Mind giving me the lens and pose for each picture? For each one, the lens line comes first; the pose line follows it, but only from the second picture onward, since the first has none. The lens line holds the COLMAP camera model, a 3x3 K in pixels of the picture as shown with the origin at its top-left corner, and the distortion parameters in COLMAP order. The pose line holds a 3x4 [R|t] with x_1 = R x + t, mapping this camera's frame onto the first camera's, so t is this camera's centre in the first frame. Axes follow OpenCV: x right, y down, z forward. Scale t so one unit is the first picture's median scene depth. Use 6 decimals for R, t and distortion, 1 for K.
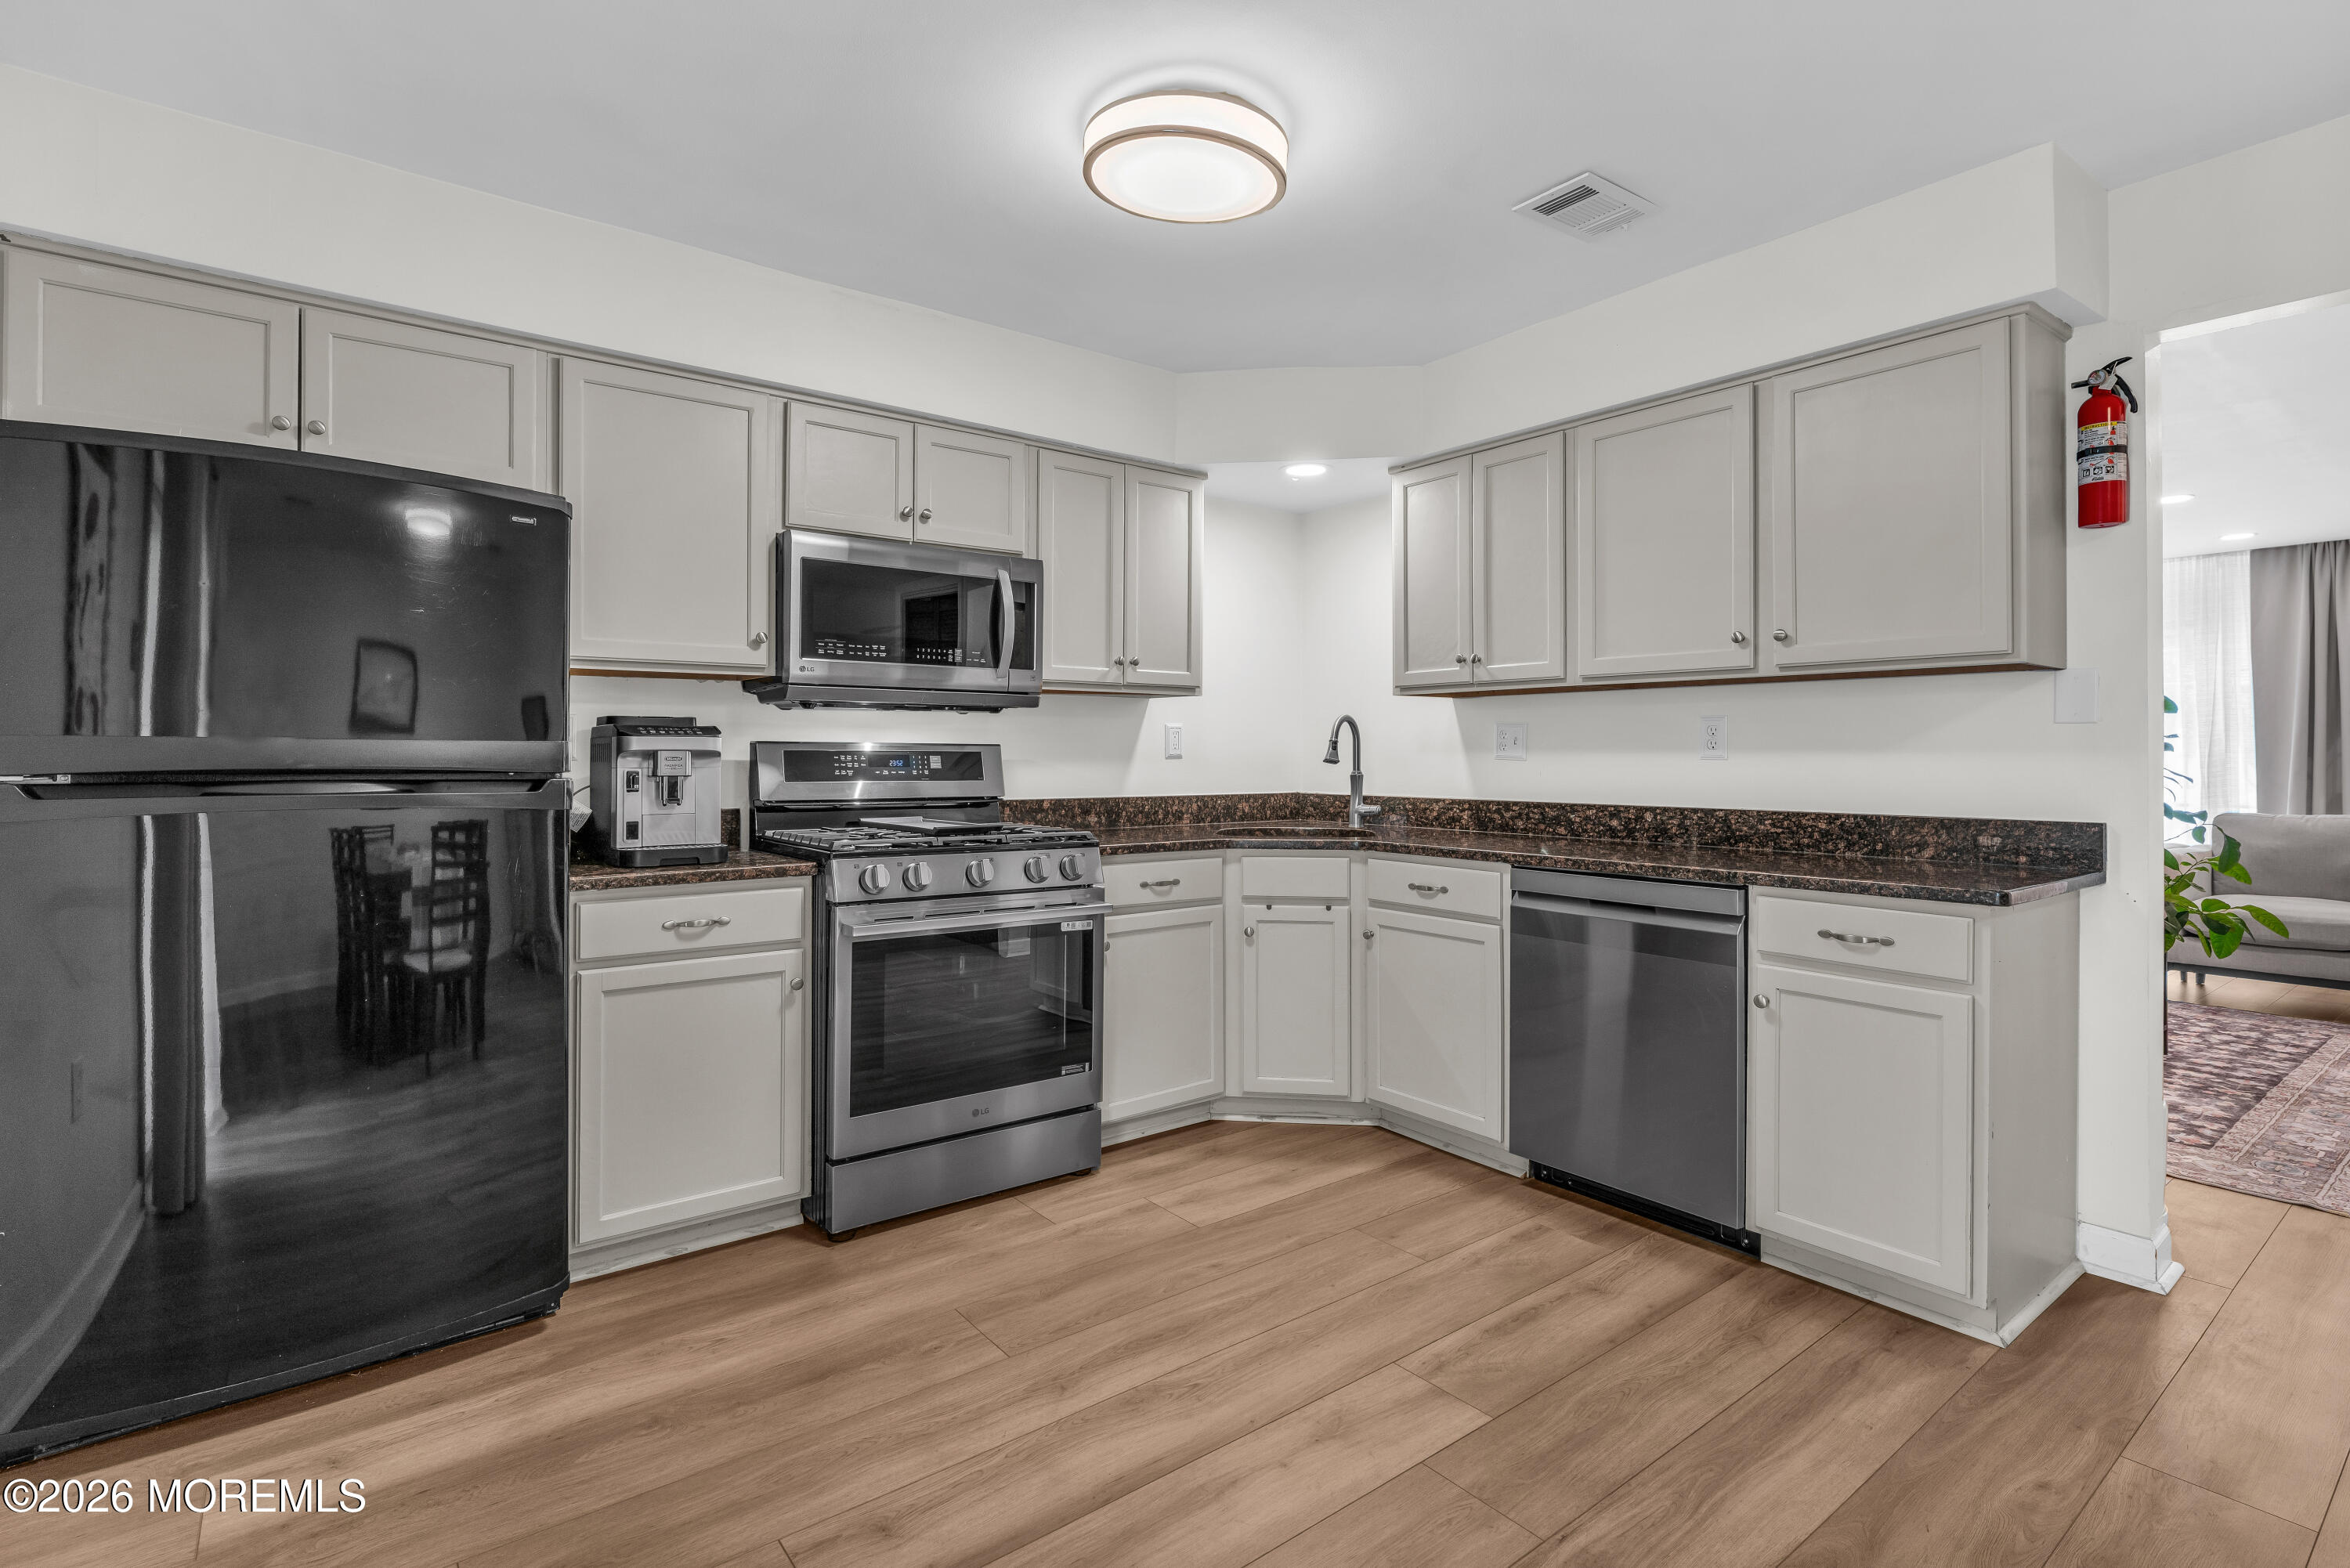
lens RADIAL K [[1109.3, 0, 1163.0], [0, 1109.3, 748.4], [0, 0, 1]] dist [-0.002414, -0.000282]
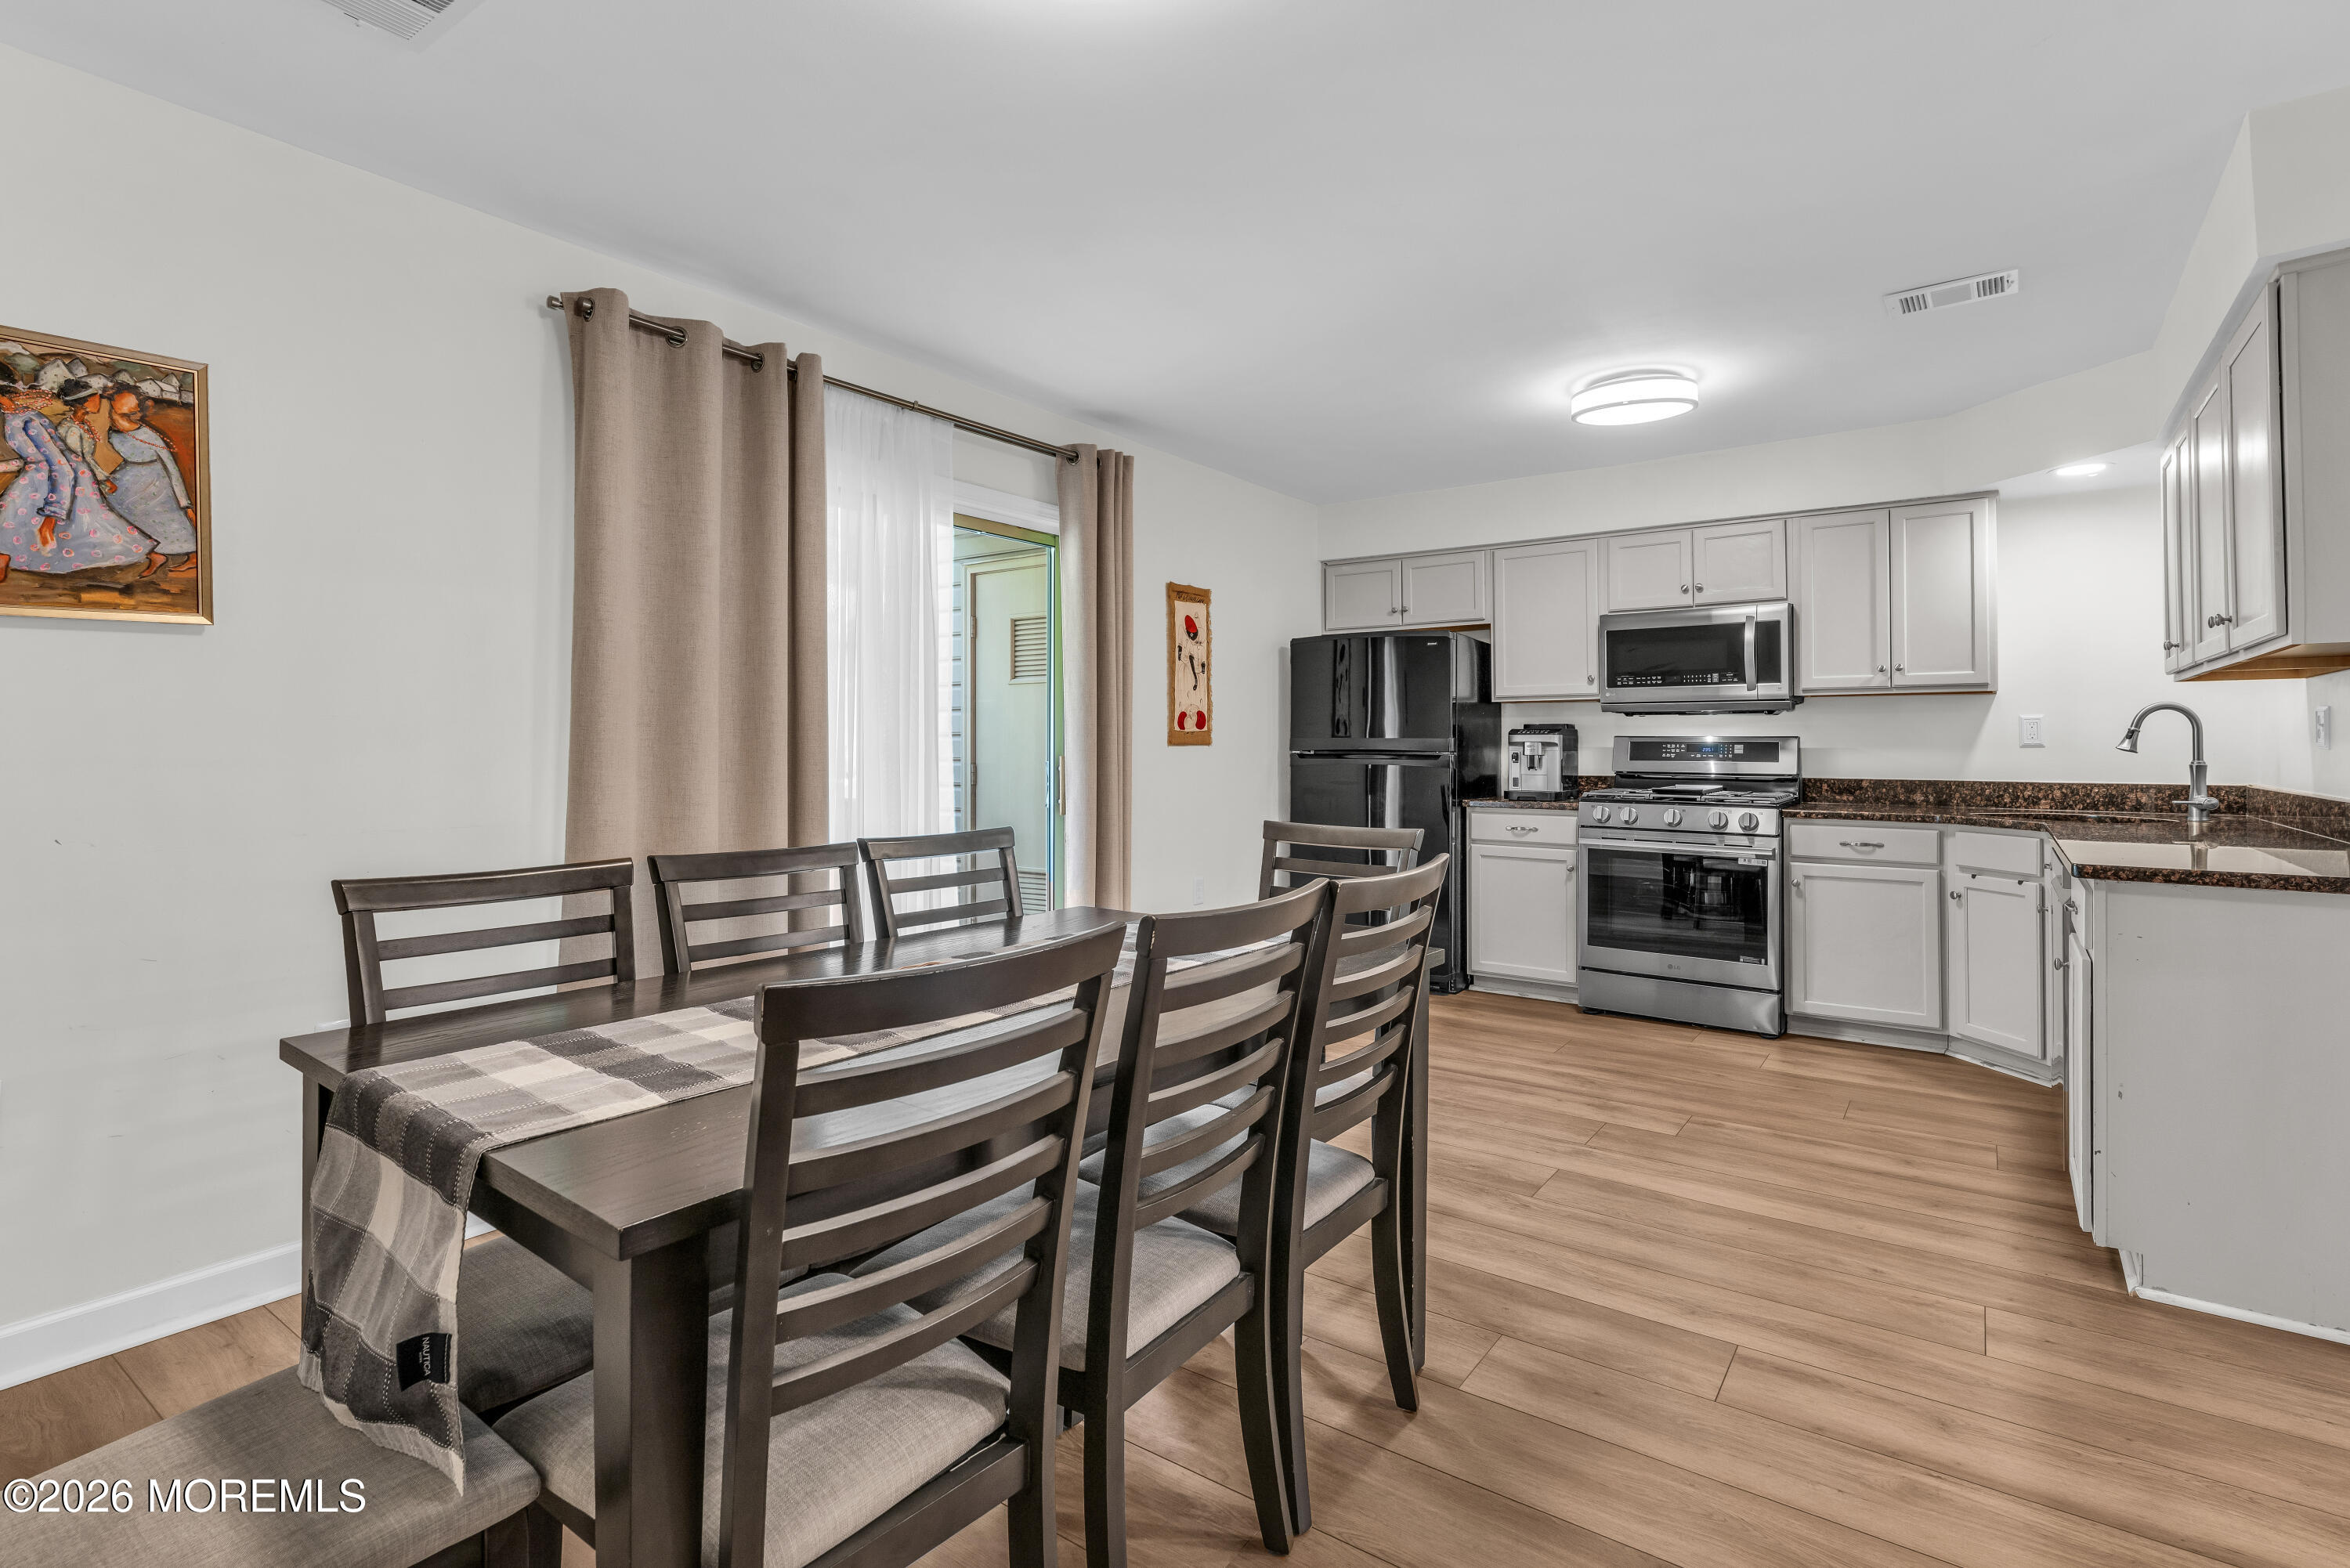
lens RADIAL K [[1115.9, 0, 1165.3], [0, 1115.9, 726.8], [0, 0, 1]] dist [-0.000378, -0.000498]
pose [[0.275597, -0.016460, -0.961132, 1.062757], [0.005186, 0.999864, -0.015637, 0.002180], [0.961259, -0.000675, 0.275645, -0.133131]]
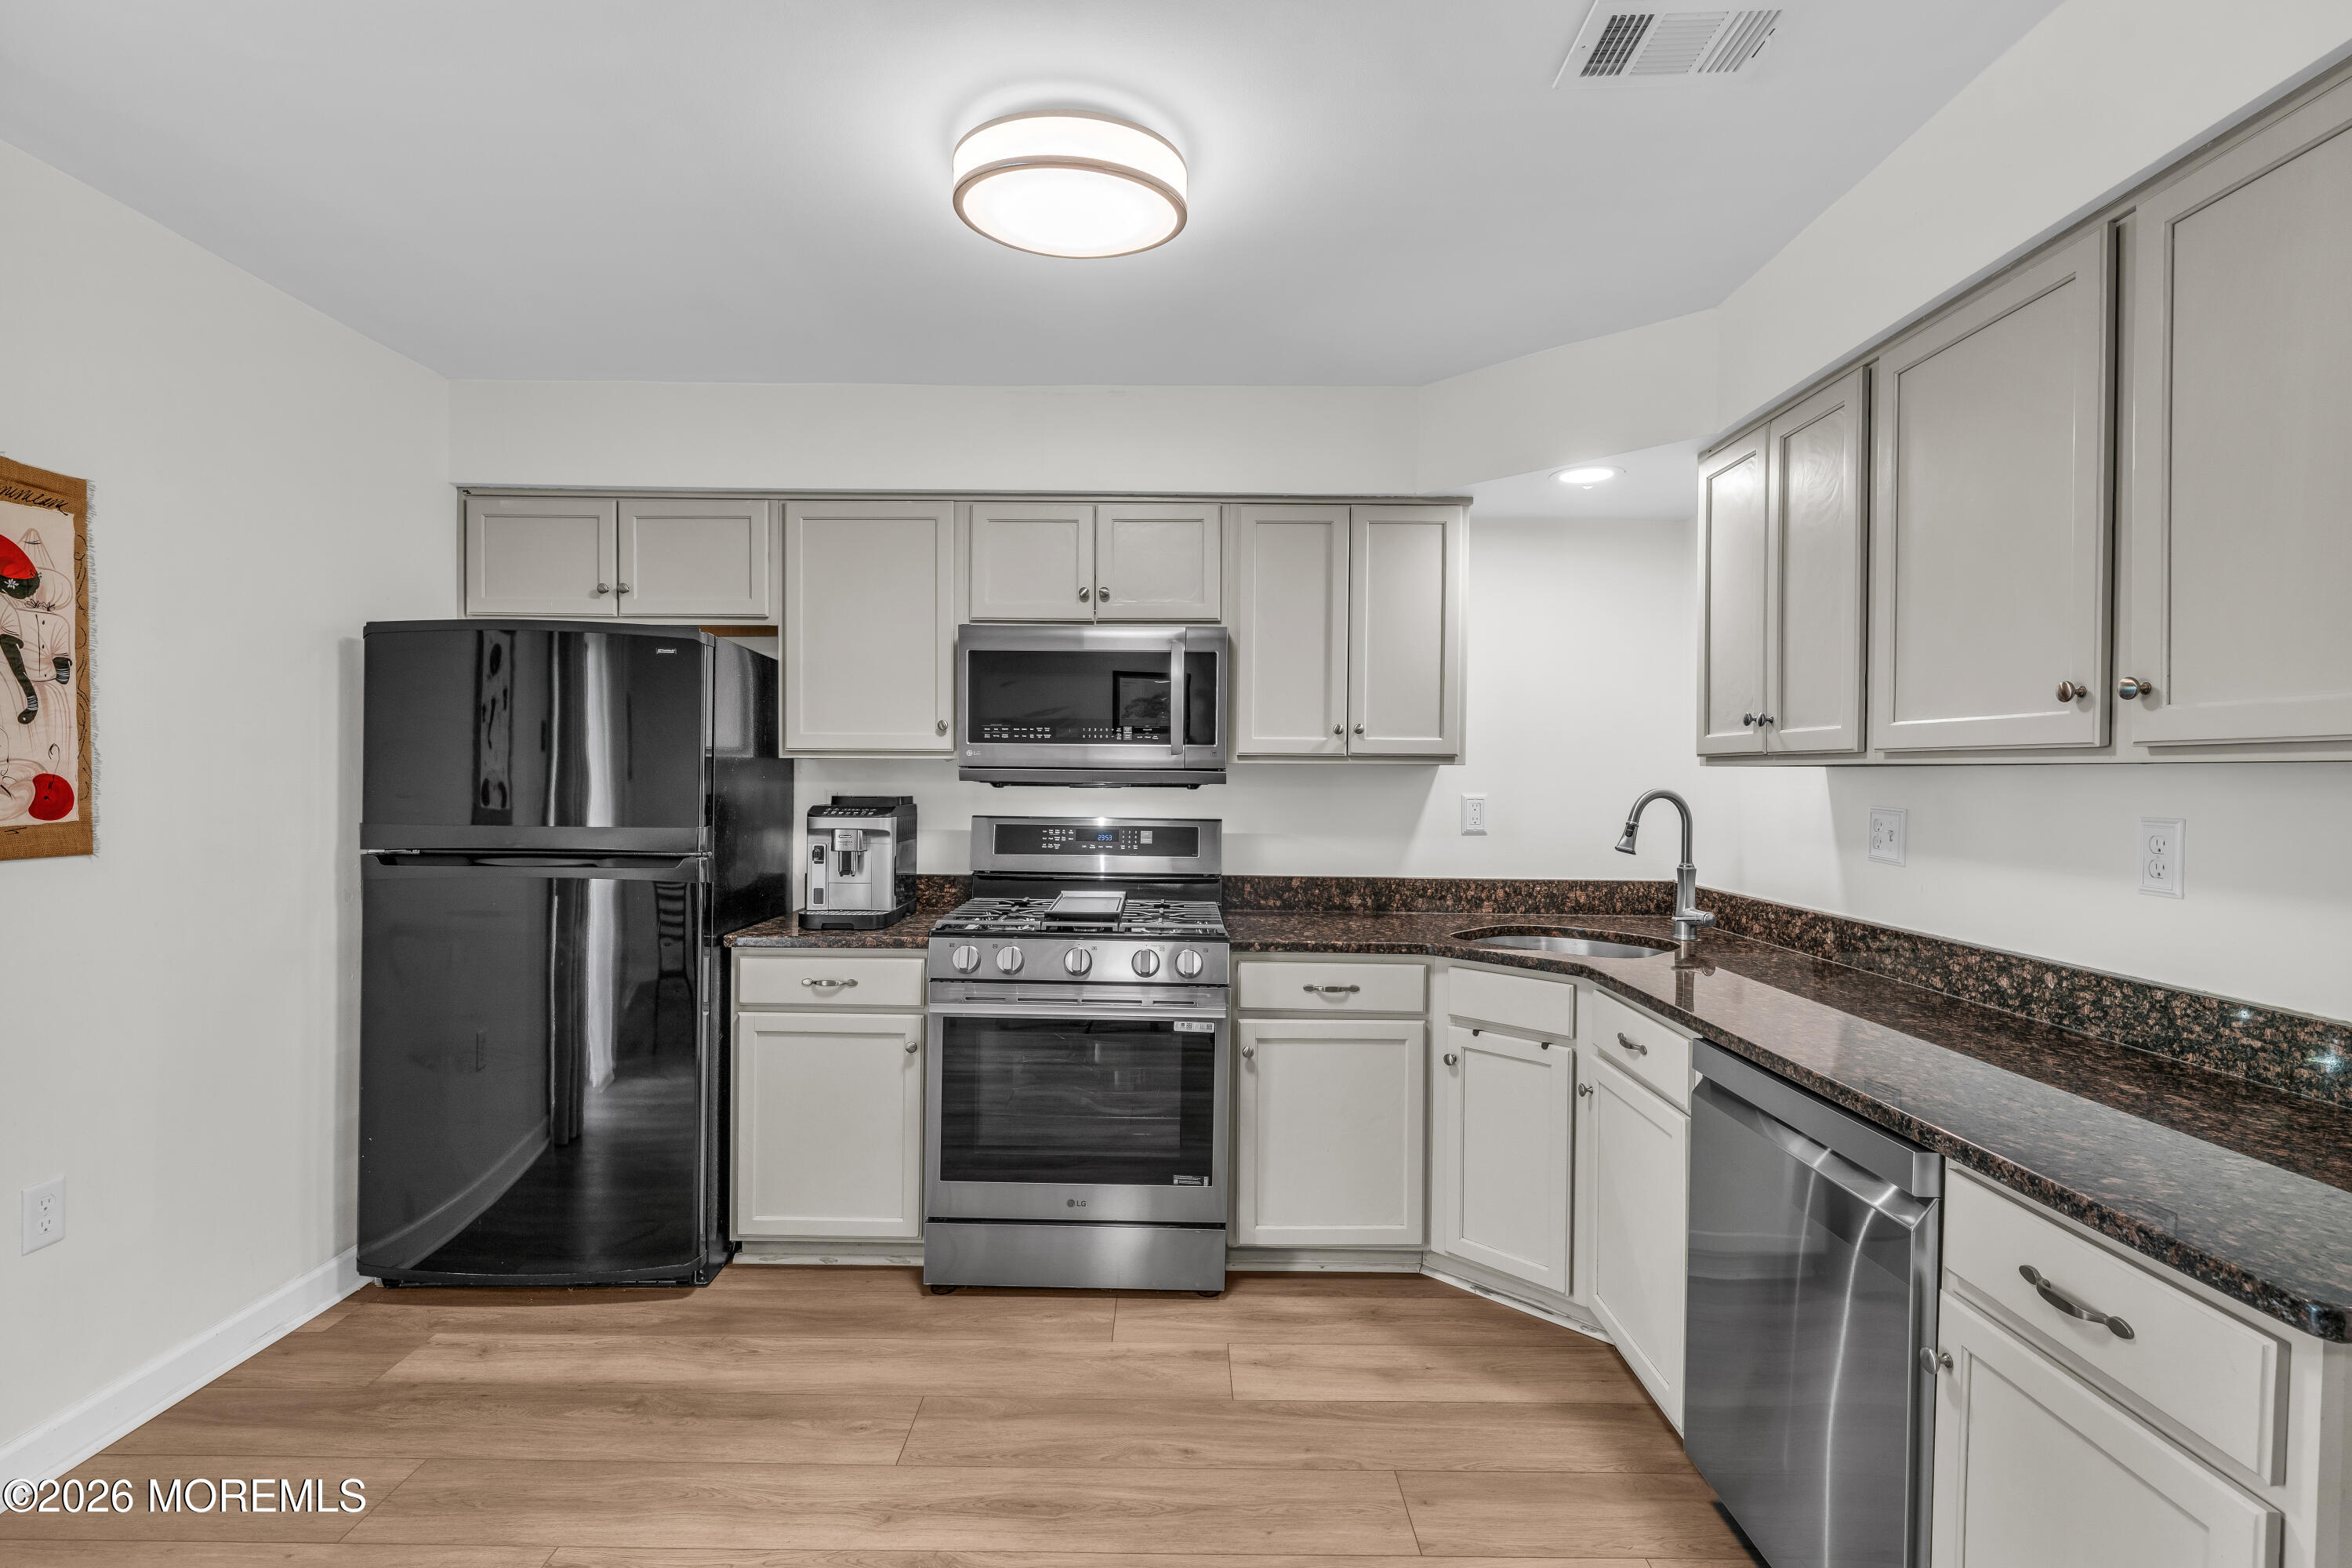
lens RADIAL K [[1091.6, 0, 1176.0], [0, 1091.6, 784.0], [0, 0, 1]] dist [-0.000654, -0.000130]
pose [[0.791555, 0.011914, -0.610982, 0.442381], [-0.004767, 0.999900, 0.013322, -0.052019], [0.611079, -0.007632, 0.791533, 0.259374]]
